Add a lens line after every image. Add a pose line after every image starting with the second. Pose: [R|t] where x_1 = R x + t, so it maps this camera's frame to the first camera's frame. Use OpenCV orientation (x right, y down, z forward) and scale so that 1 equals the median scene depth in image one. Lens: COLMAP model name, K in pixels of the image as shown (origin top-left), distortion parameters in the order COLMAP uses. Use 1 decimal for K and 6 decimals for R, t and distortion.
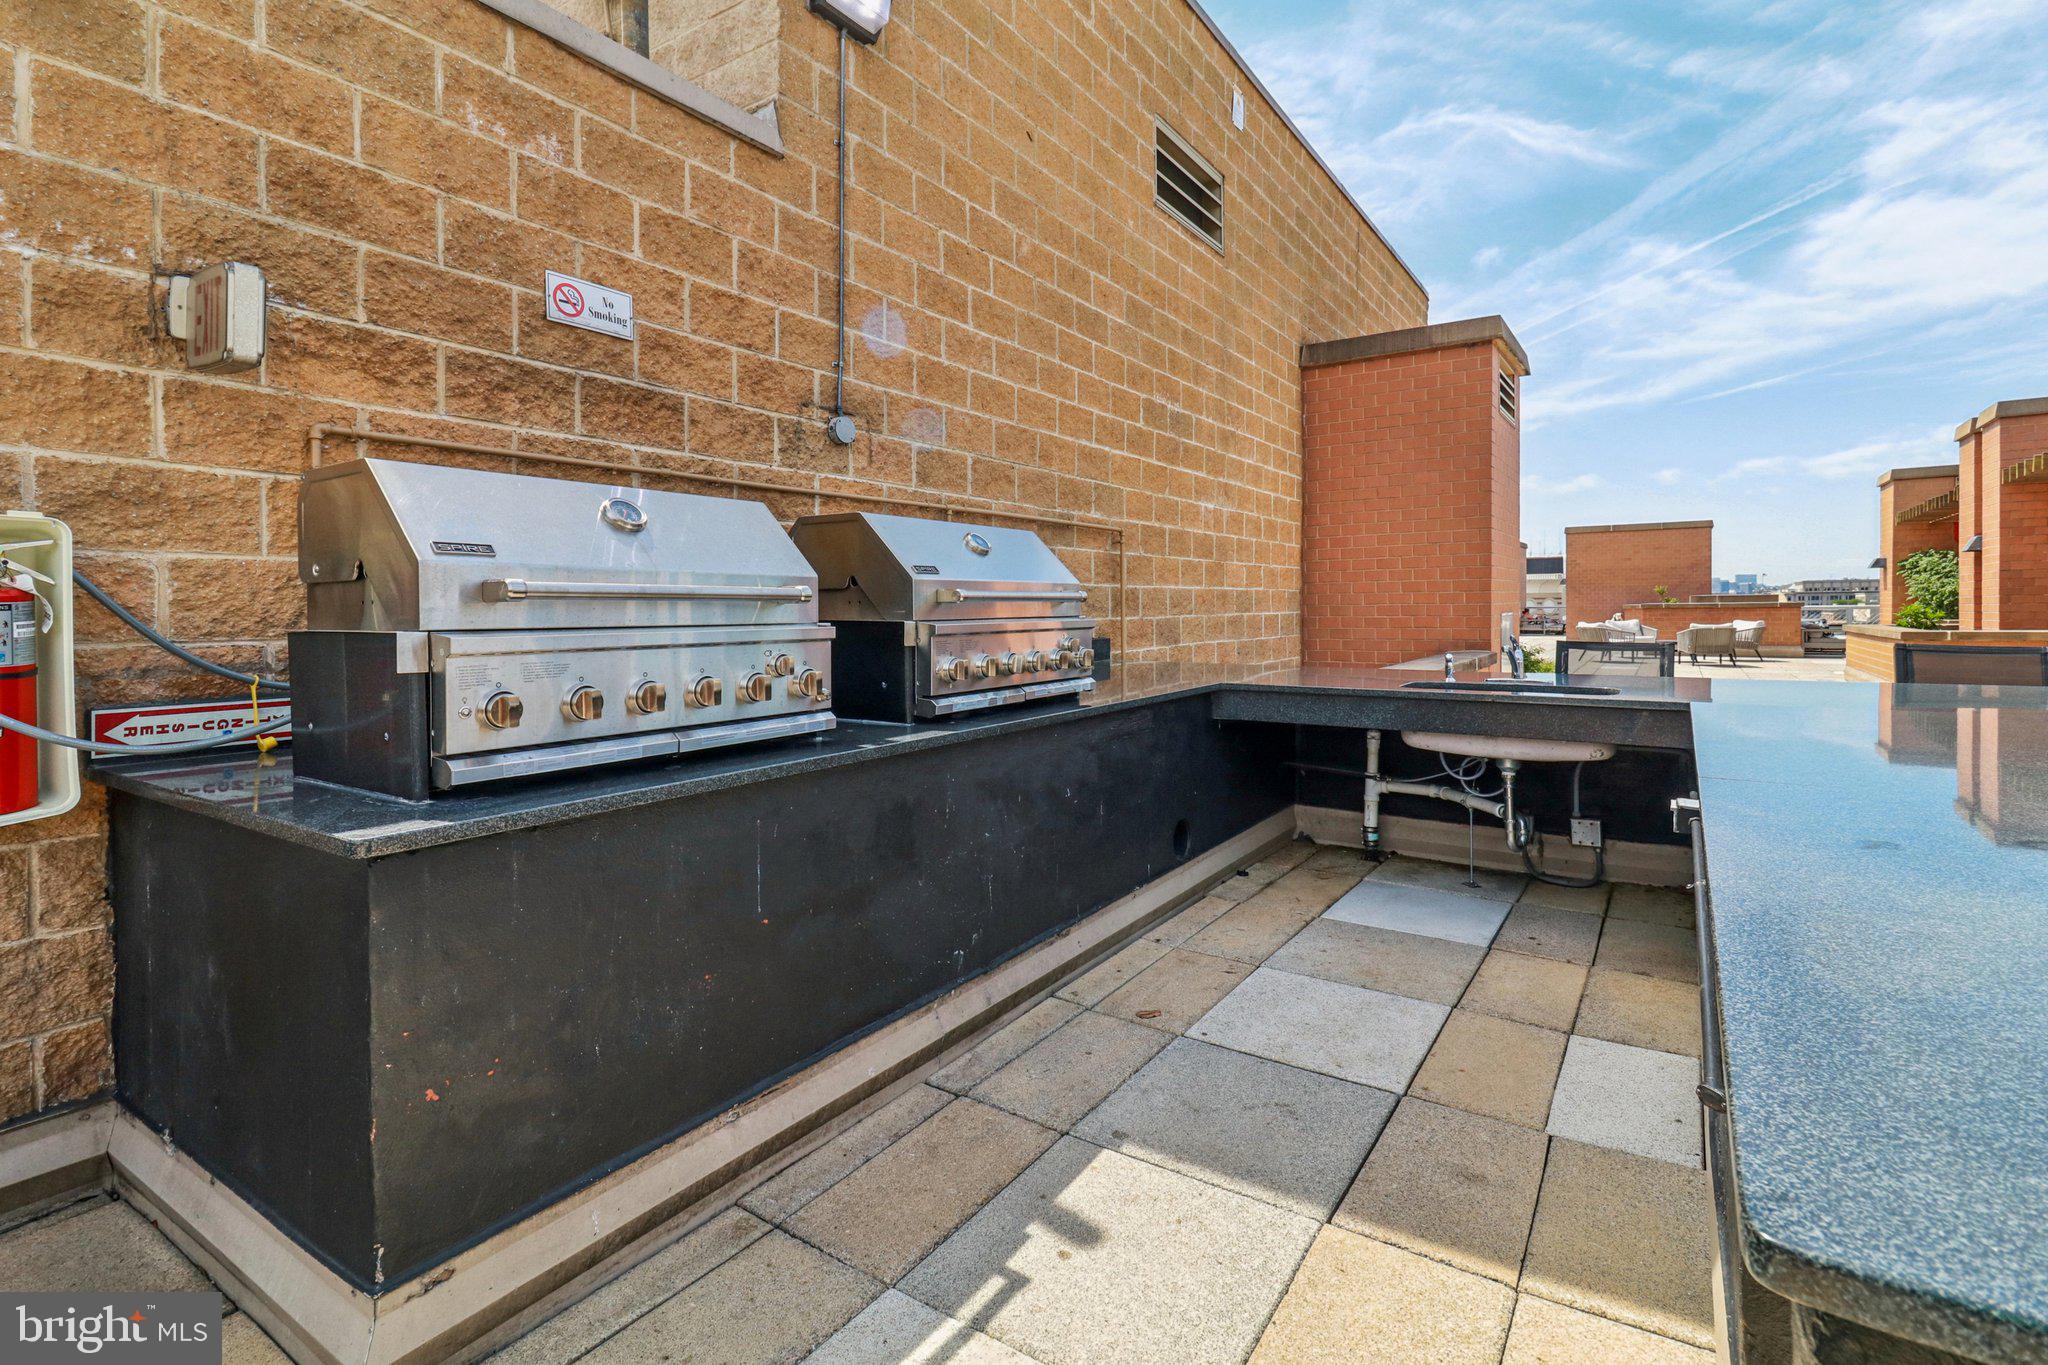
lens RADIAL K [[964.3, 0, 1032.5], [0, 964.3, 612.4], [0, 0, 1]] dist [0.002432, 0.000086]
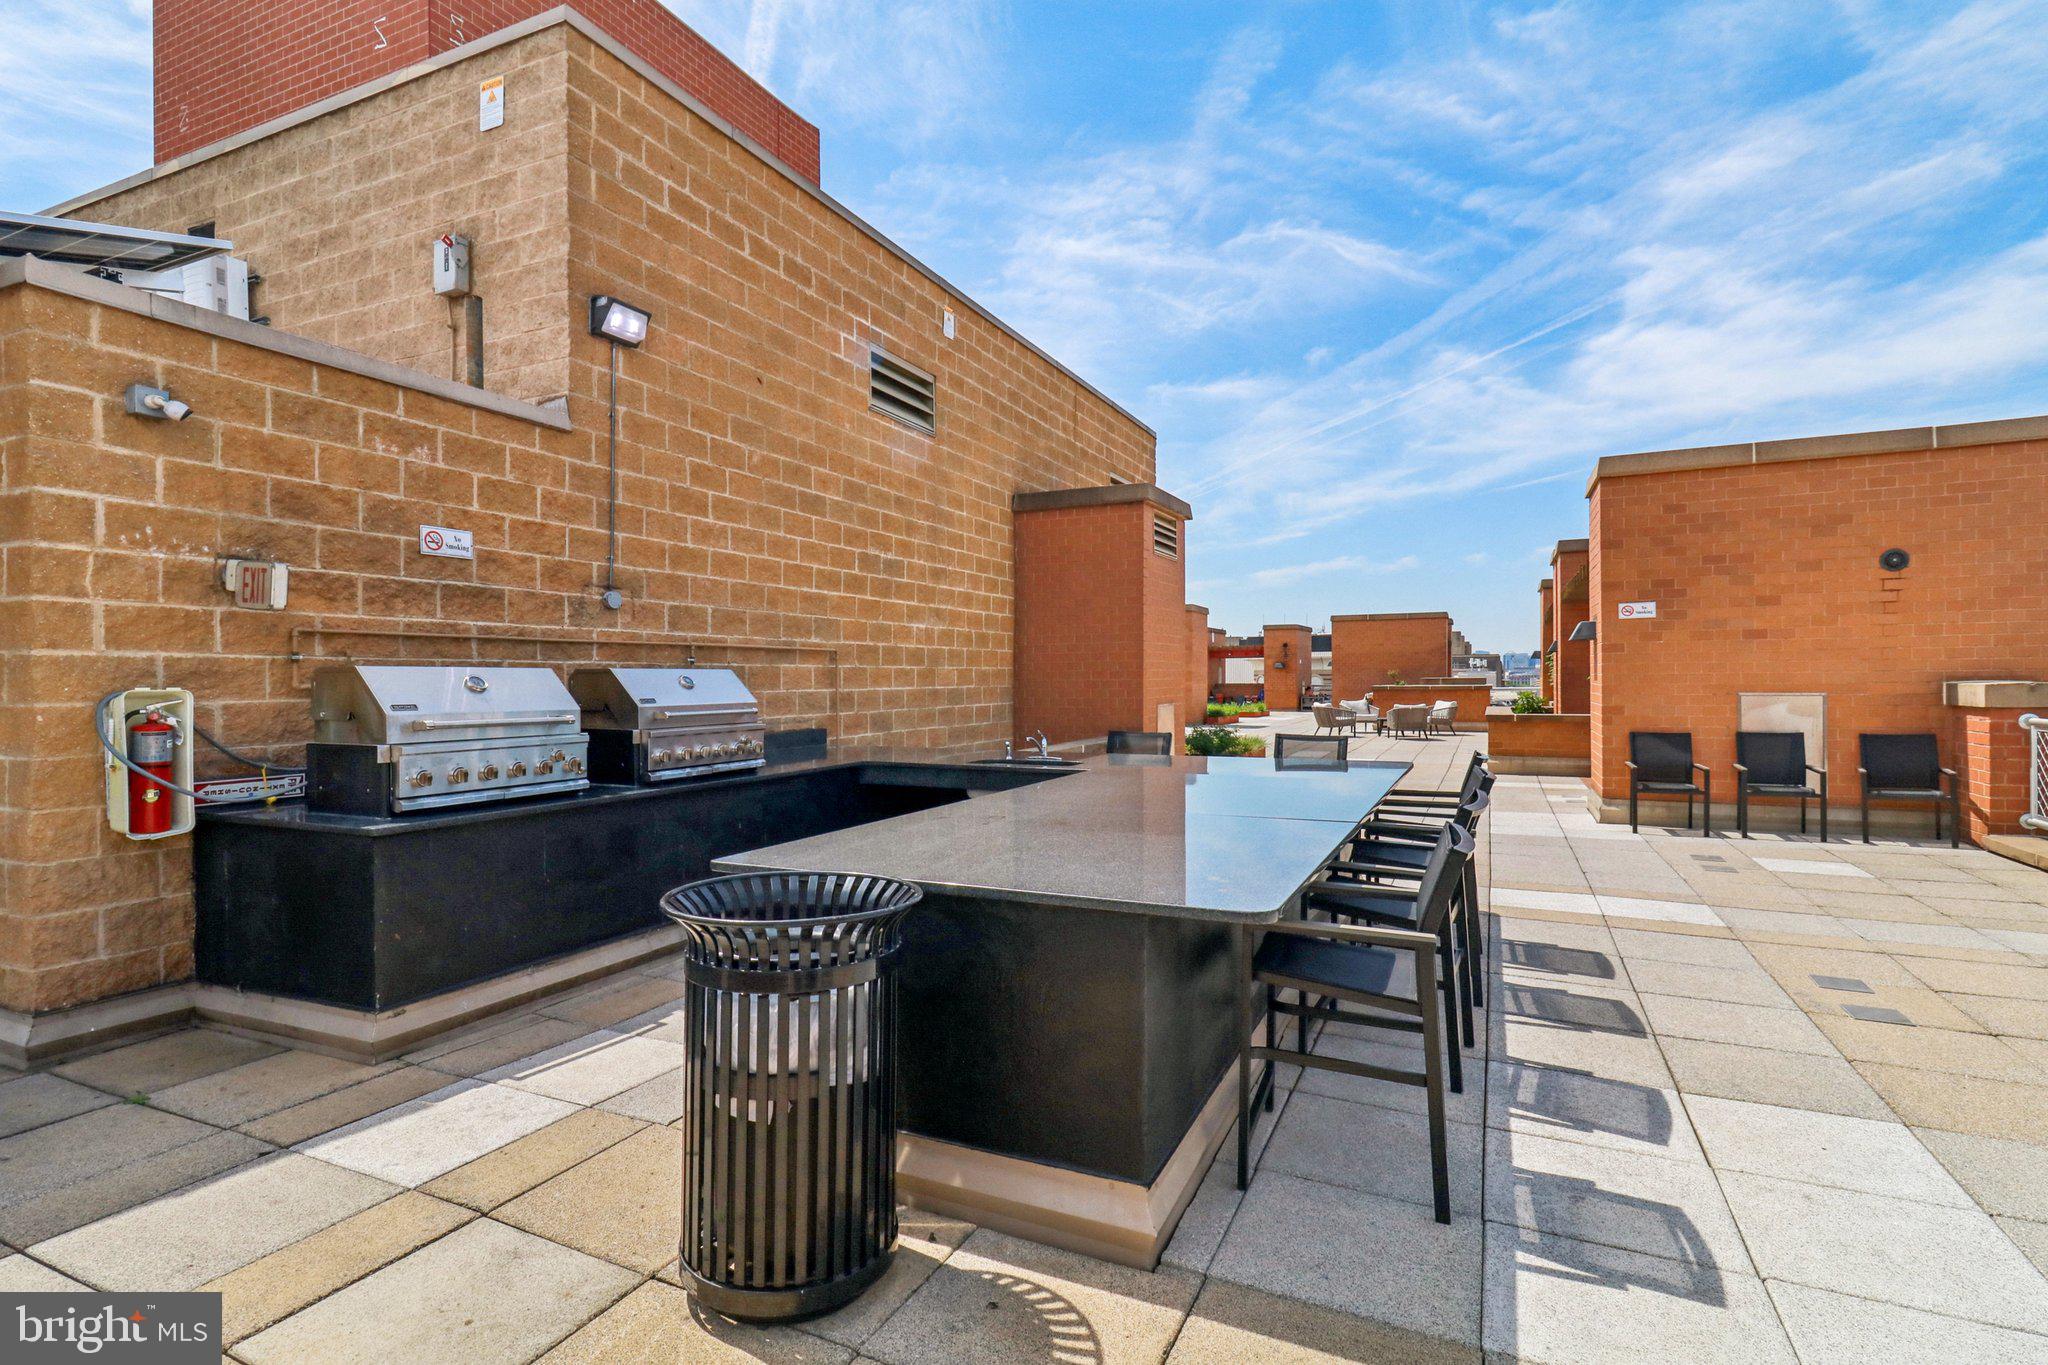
lens RADIAL K [[983.8, 0, 1015.9], [0, 983.8, 675.0], [0, 0, 1]] dist [-0.000727, 0.008518]
pose [[0.989933, 0.001831, 0.141523, 0.256603], [-0.000248, 0.999937, -0.011200, -0.059591], [-0.141534, 0.011052, 0.989872, -0.761174]]
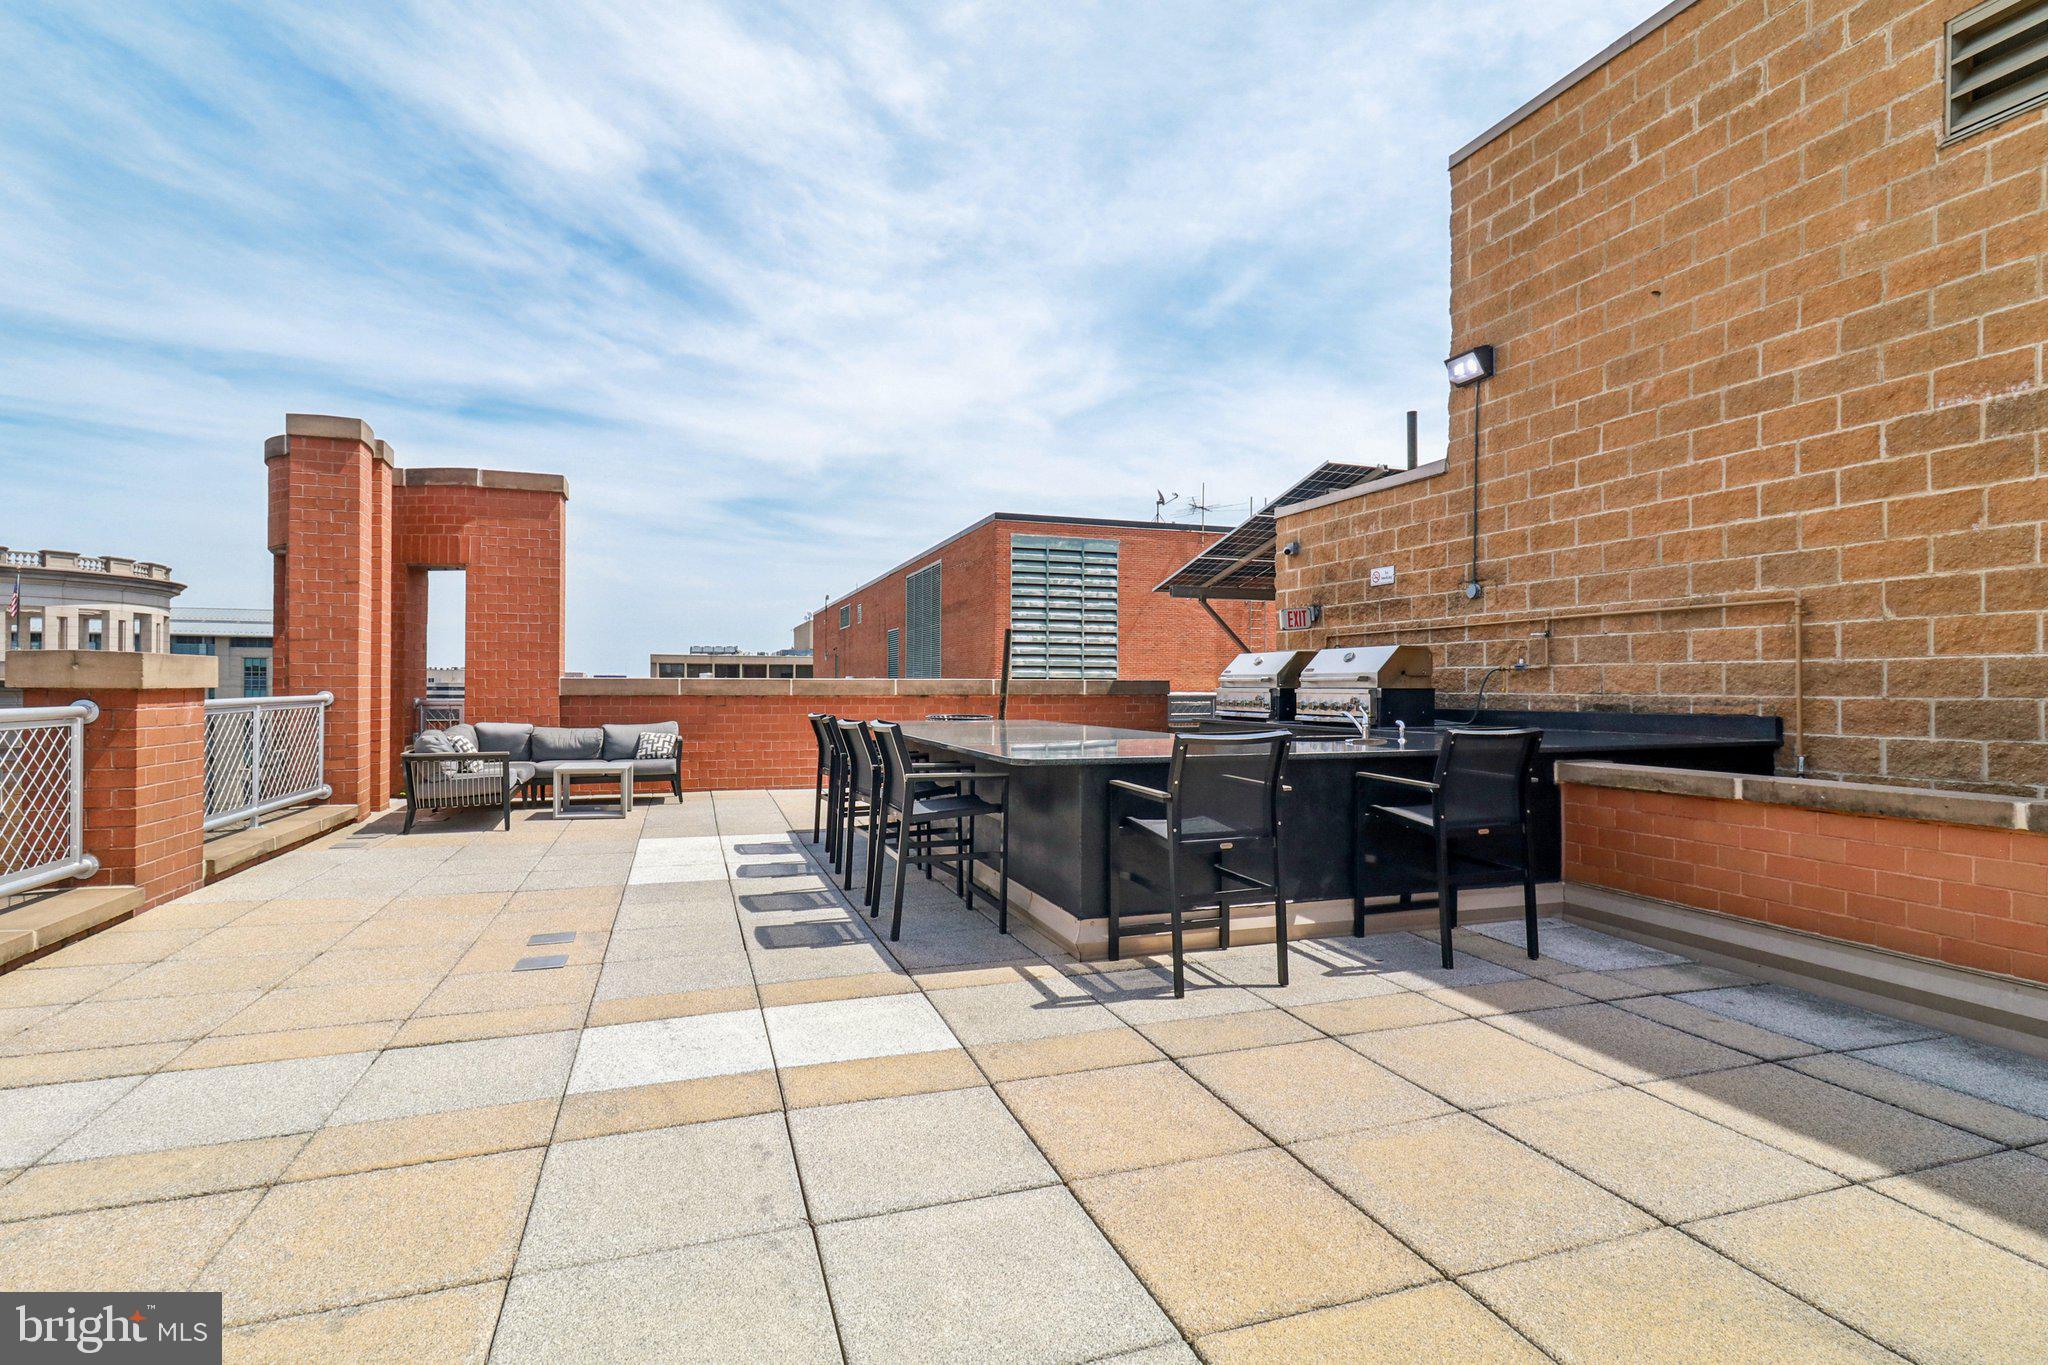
lens RADIAL K [[983.8, 0, 1015.9], [0, 983.8, 675.0], [0, 0, 1]] dist [-0.000727, 0.008518]
pose [[-0.607430, -0.004436, -0.794360, 2.226679], [-0.005004, 0.999986, -0.001757, -0.016265], [0.794357, 0.002908, -0.607444, 1.706191]]
